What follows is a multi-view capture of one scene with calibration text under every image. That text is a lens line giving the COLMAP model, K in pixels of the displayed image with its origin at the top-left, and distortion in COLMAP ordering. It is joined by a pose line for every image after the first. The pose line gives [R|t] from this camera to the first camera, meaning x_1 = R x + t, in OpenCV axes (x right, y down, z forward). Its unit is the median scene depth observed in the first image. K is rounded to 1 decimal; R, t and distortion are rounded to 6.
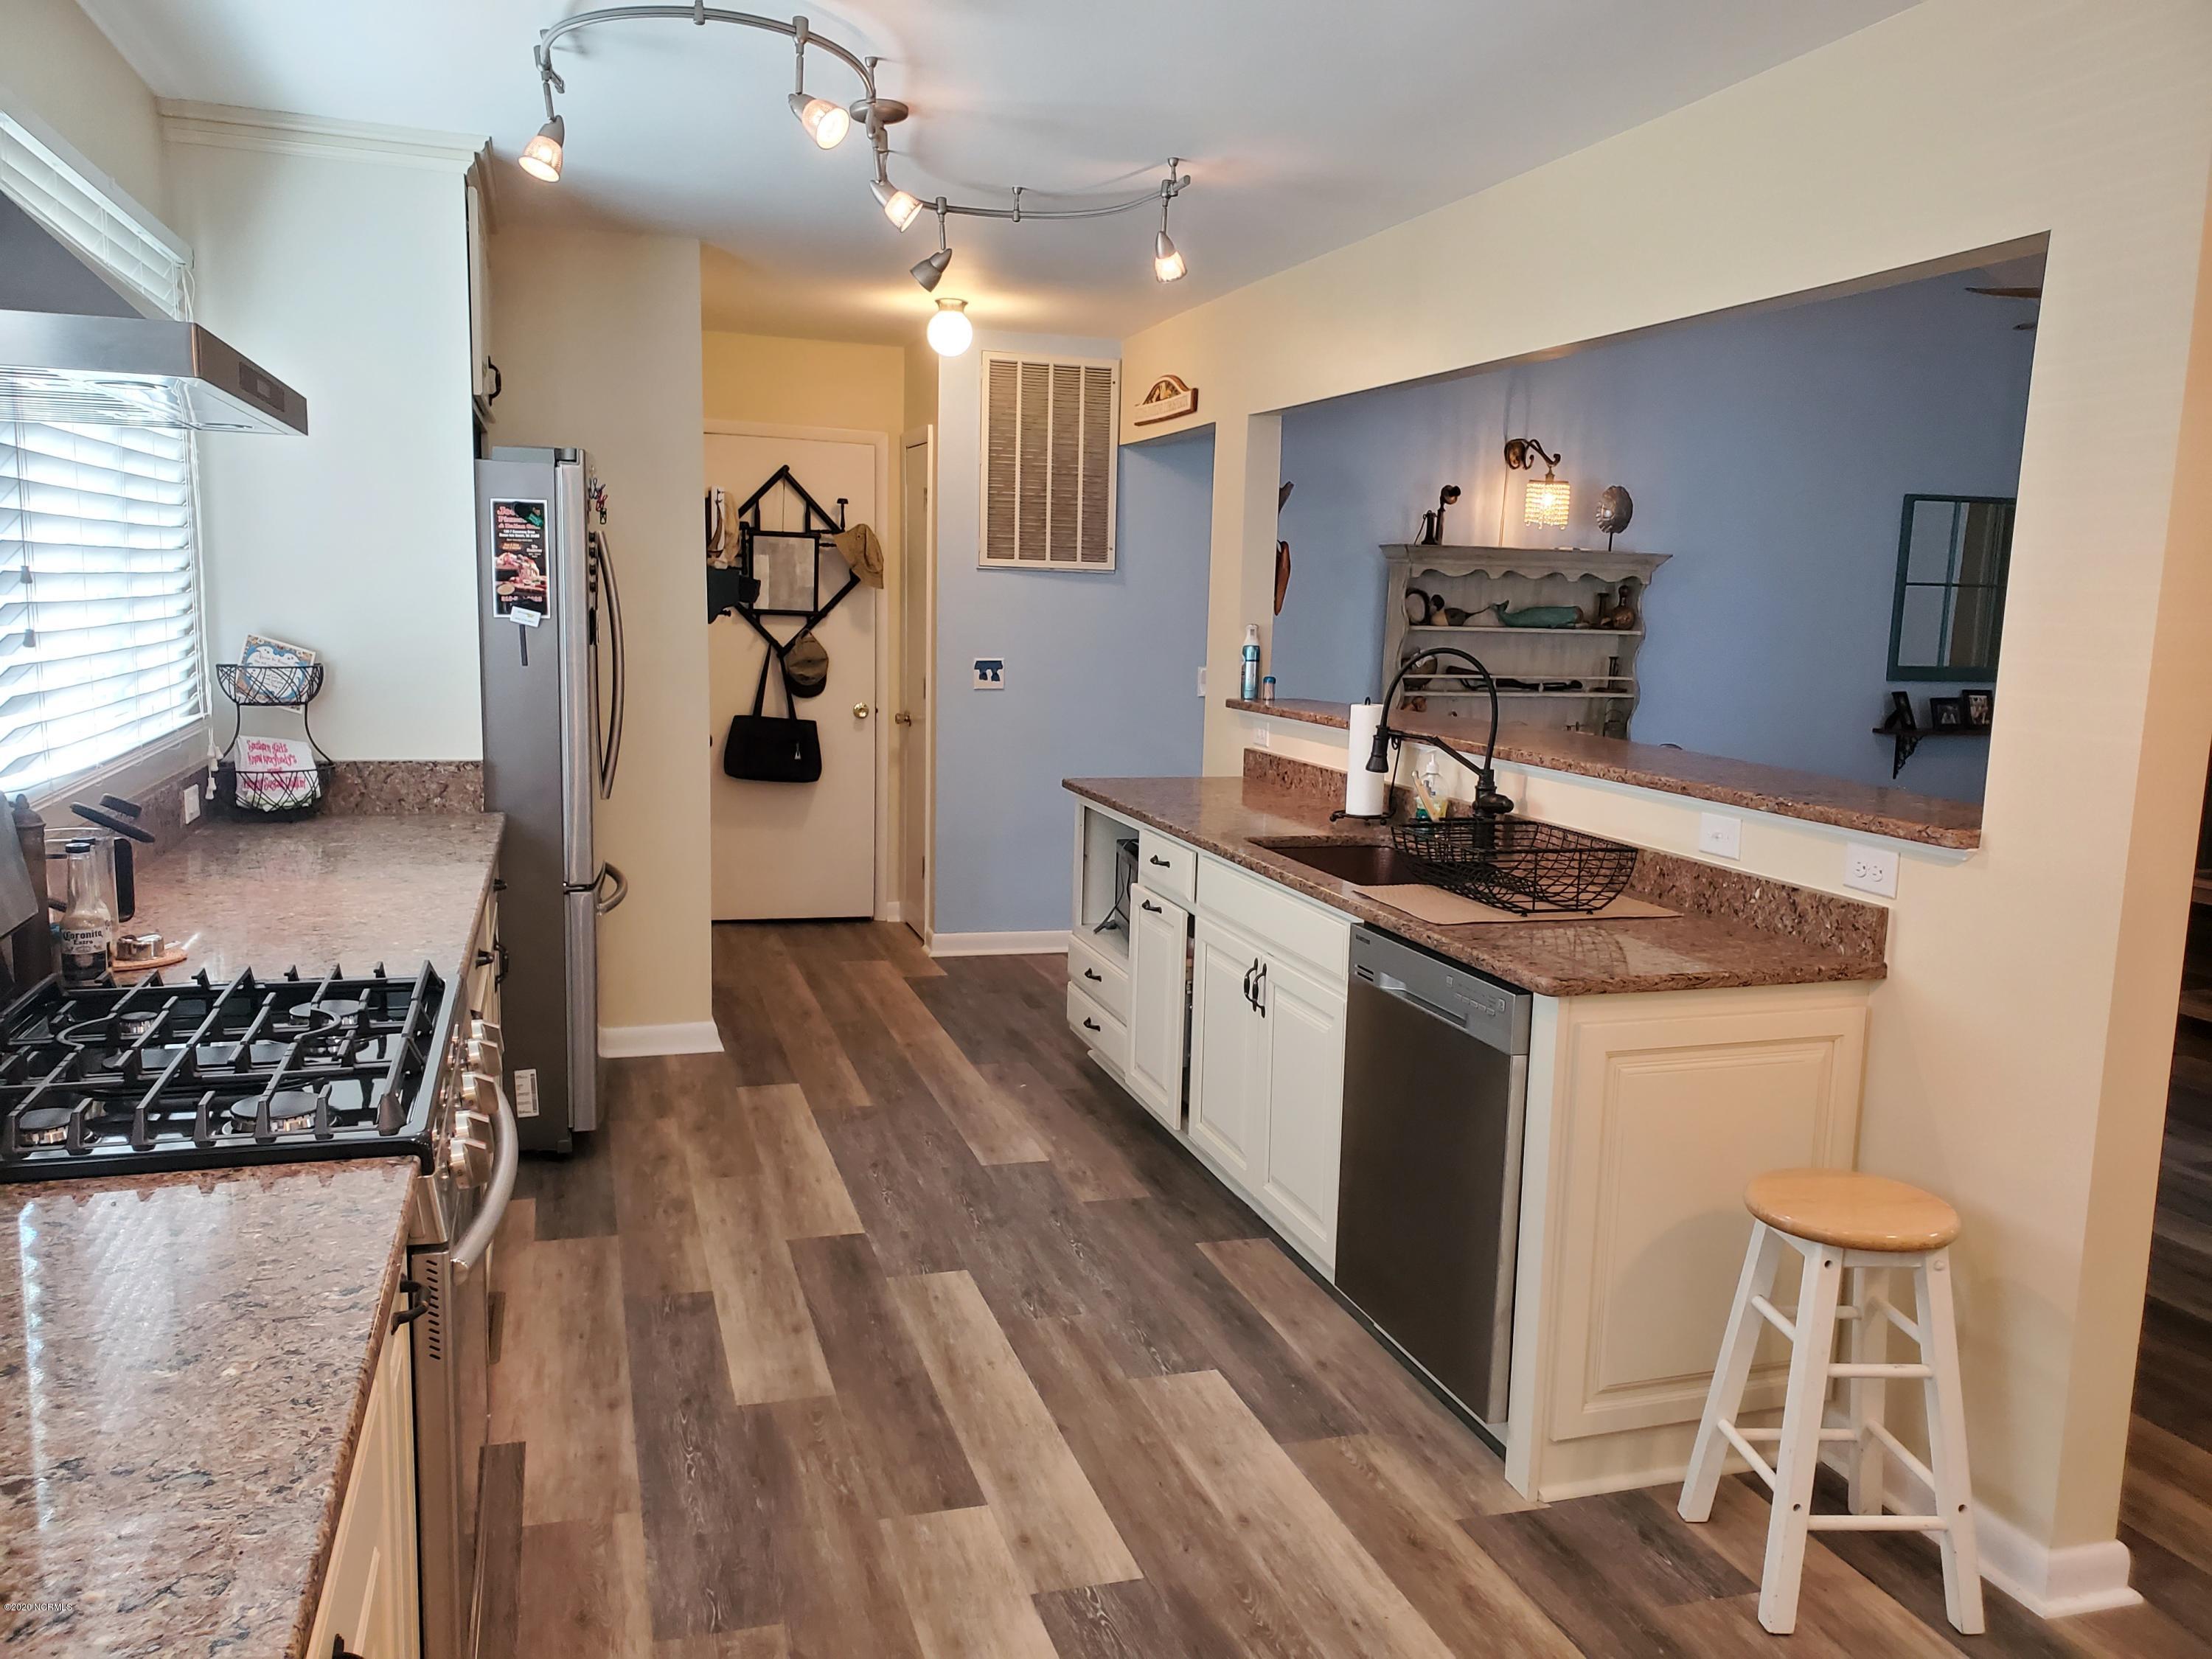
lens RADIAL K [[1743.0, 0, 1106.0], [0, 1743.0, 829.5], [0, 0, 1]] dist [0.003931, -0.000273]
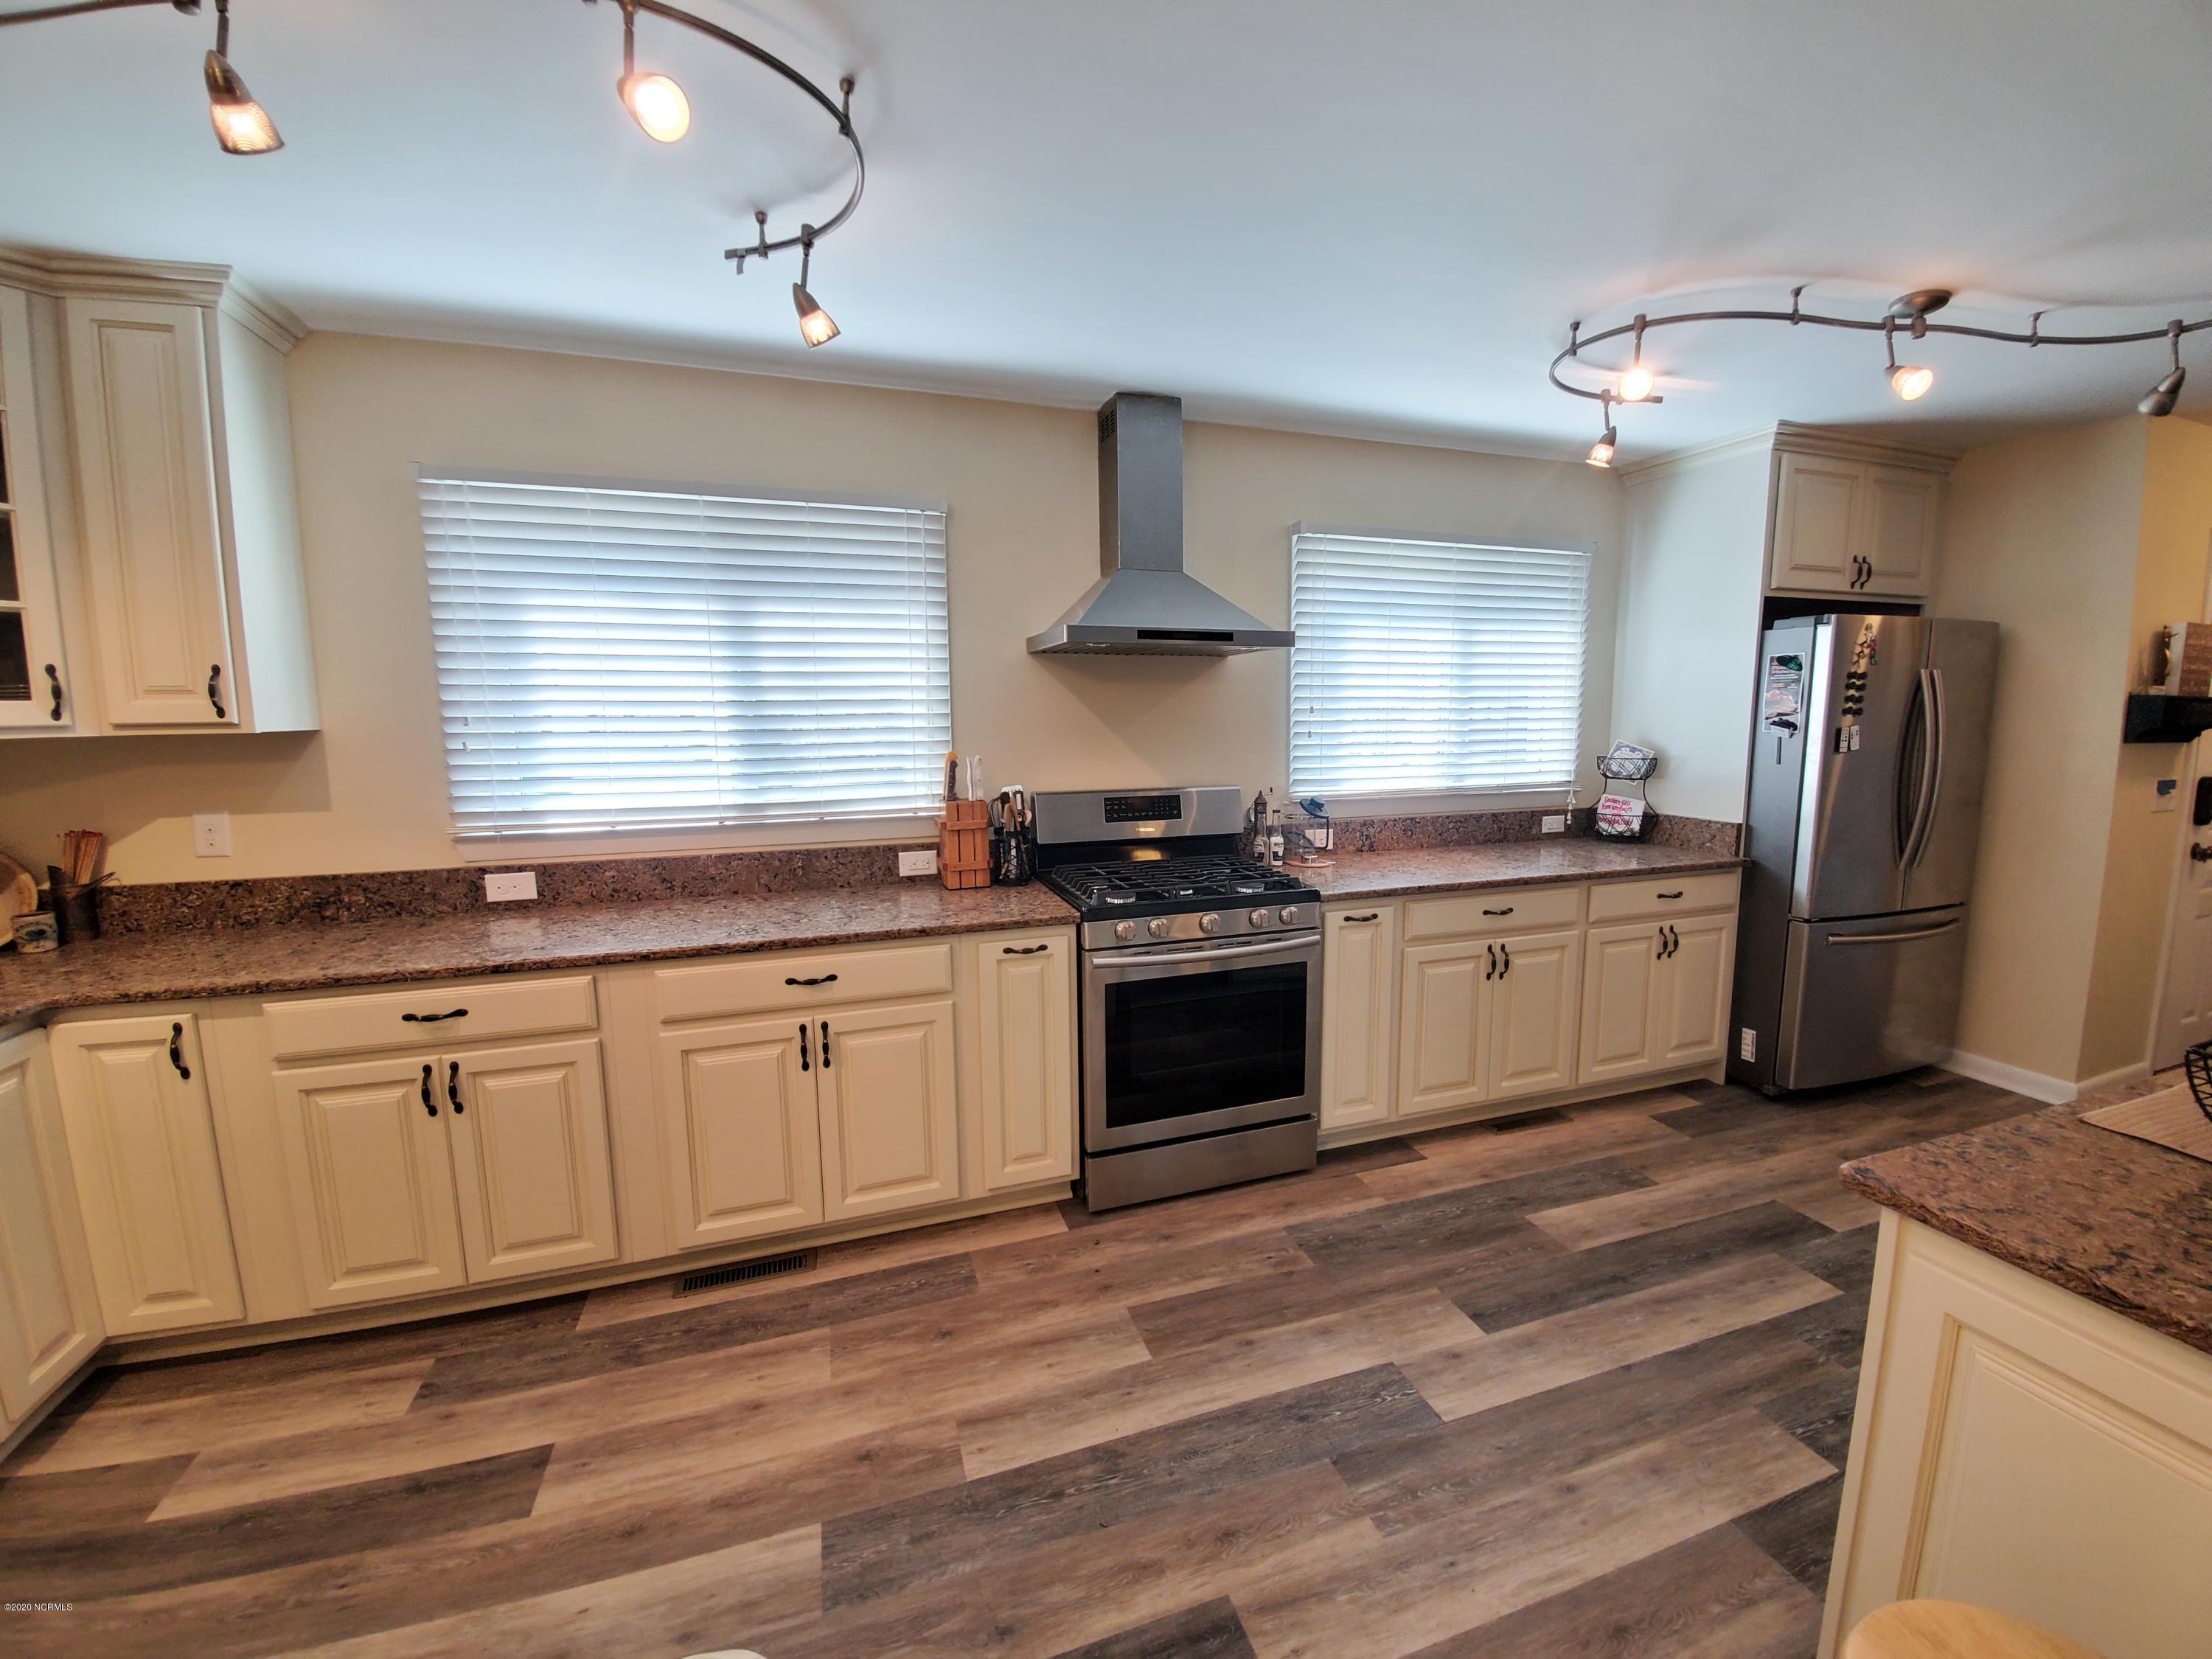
lens RADIAL K [[880.1, 0, 1116.4], [0, 880.1, 828.0], [0, 0, 1]] dist [0.009480, -0.014153]
pose [[0.023755, 0.109896, -0.993659, 0.416962], [-0.134827, 0.985211, 0.105738, -0.044177], [0.990584, 0.131461, 0.038221, 0.419296]]
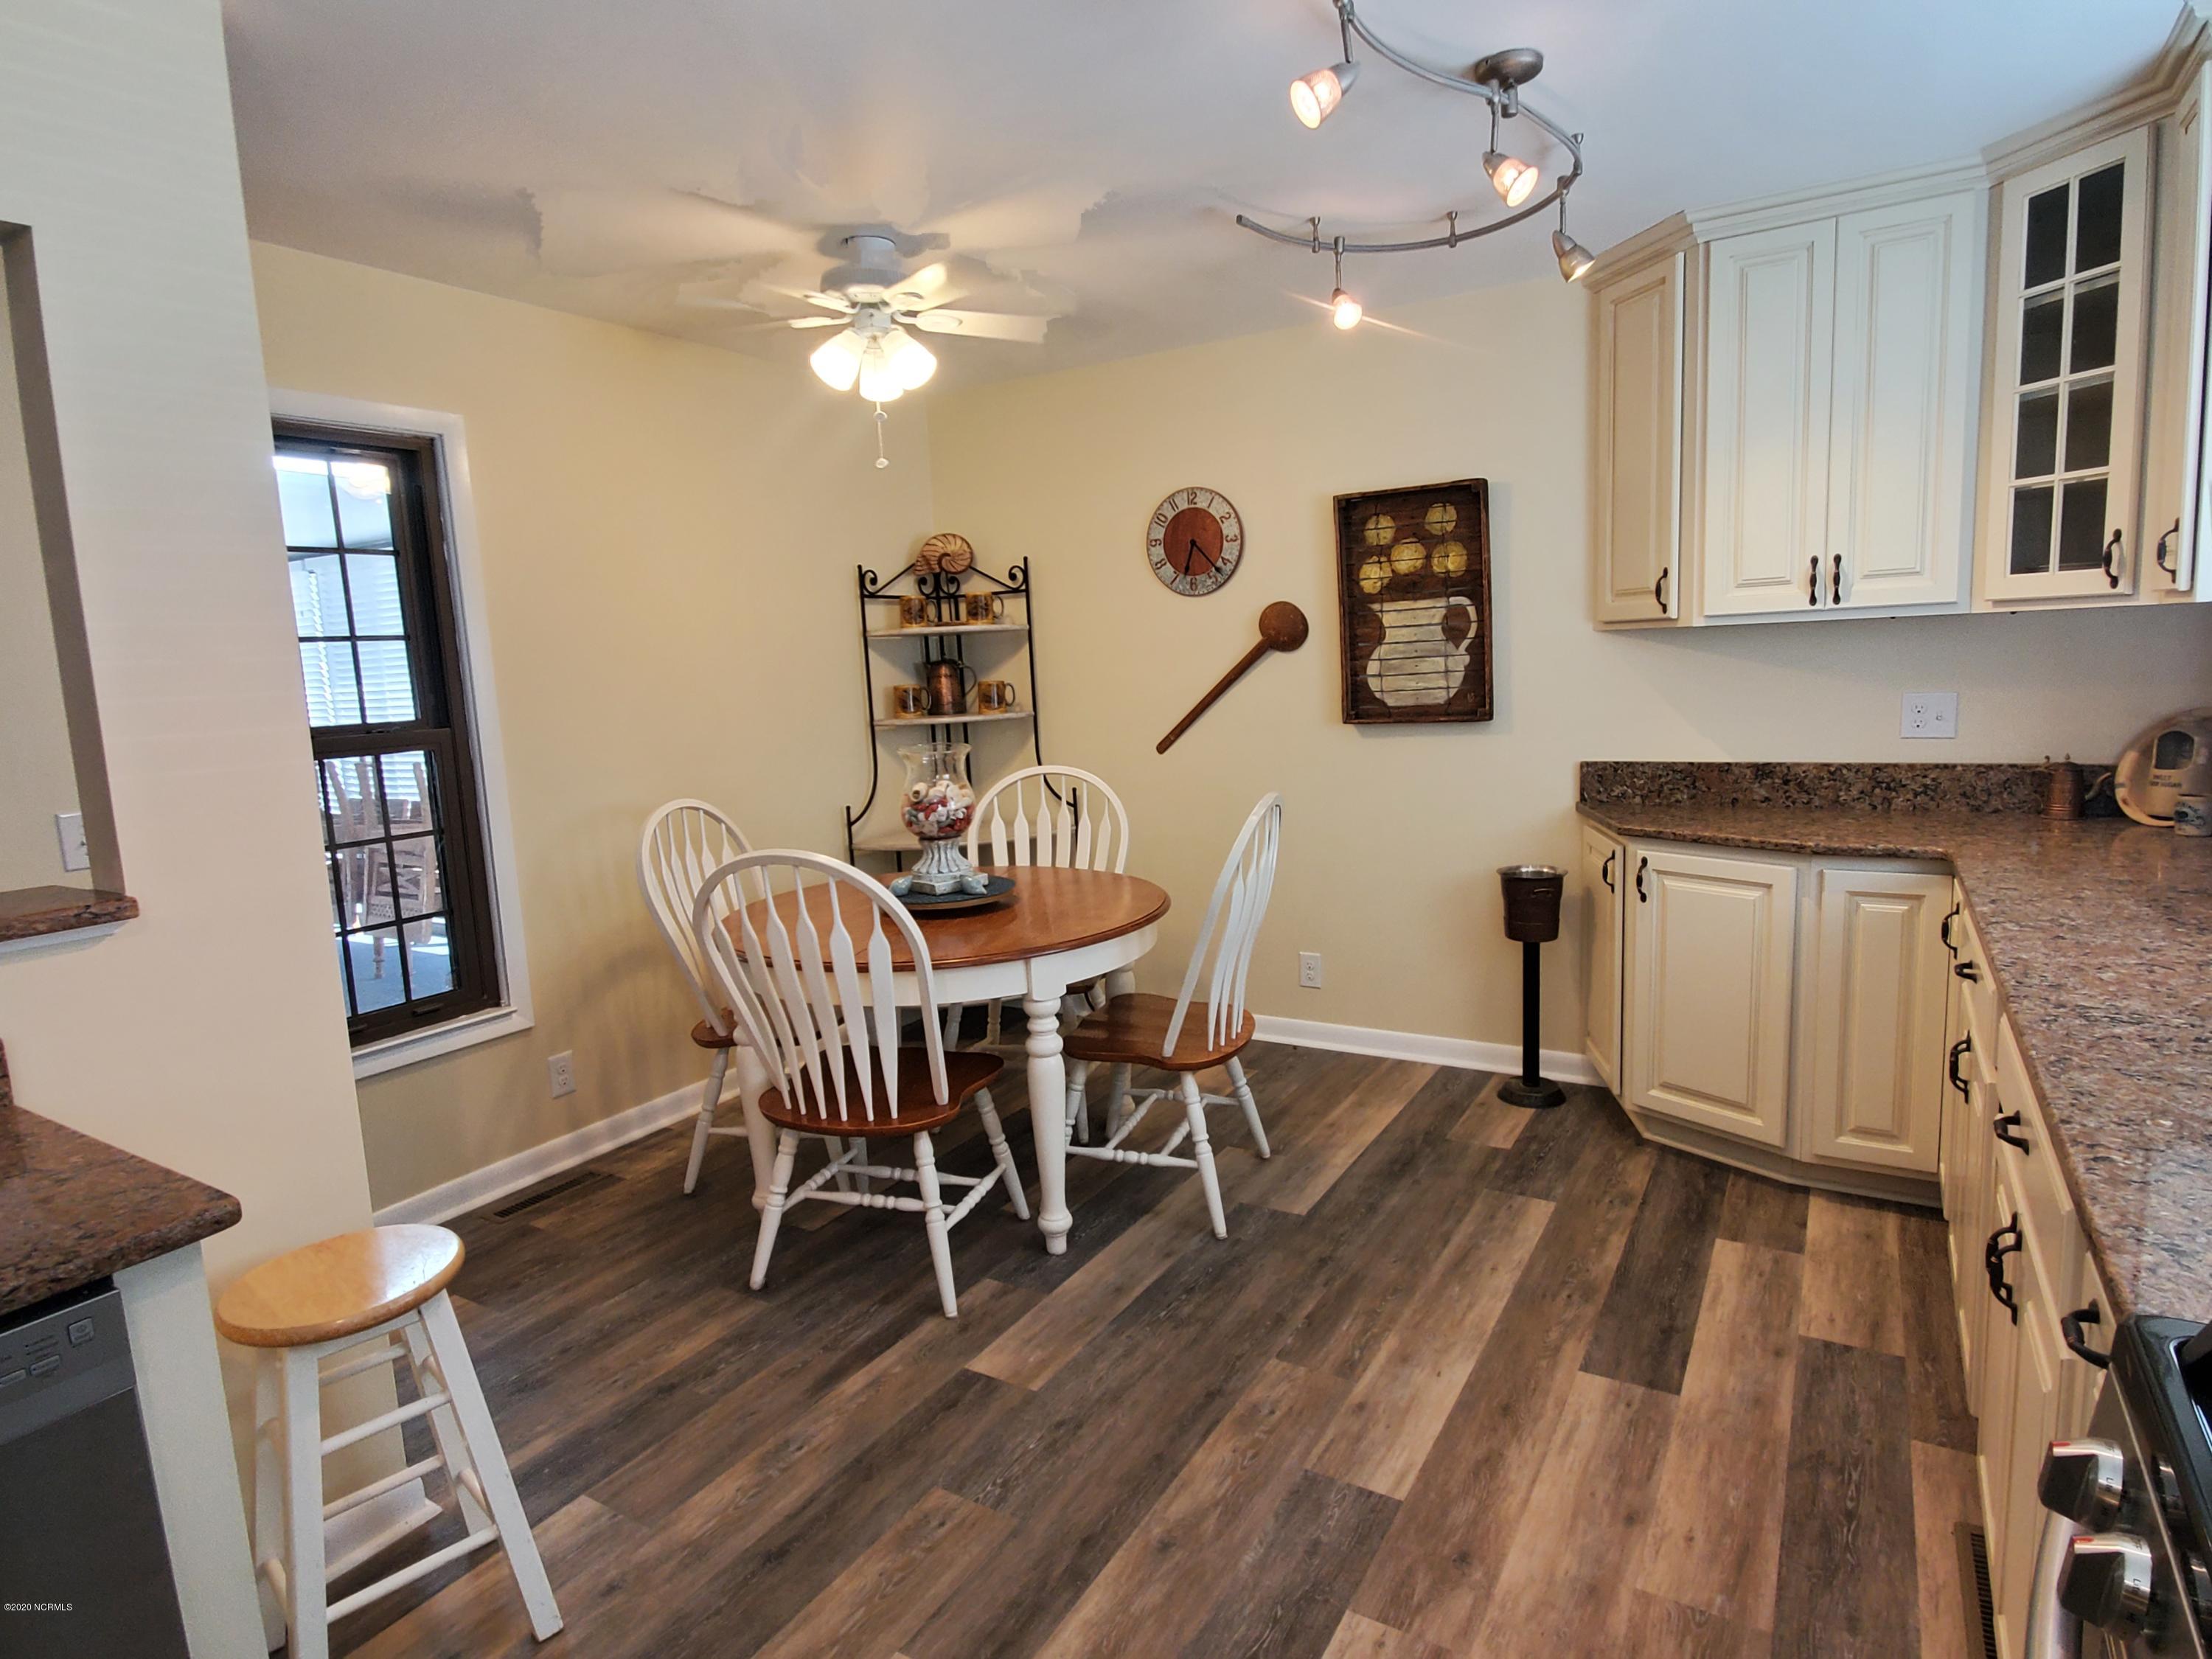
lens RADIAL K [[1218.7, 0, 1118.0], [0, 1218.7, 821.5], [0, 0, 1]] dist [0.000298, -0.000049]
pose [[-0.663746, -0.097085, 0.741630, -0.199548], [0.132269, 0.960677, 0.244139, -0.080231], [-0.736169, 0.260141, -0.624805, 0.665118]]
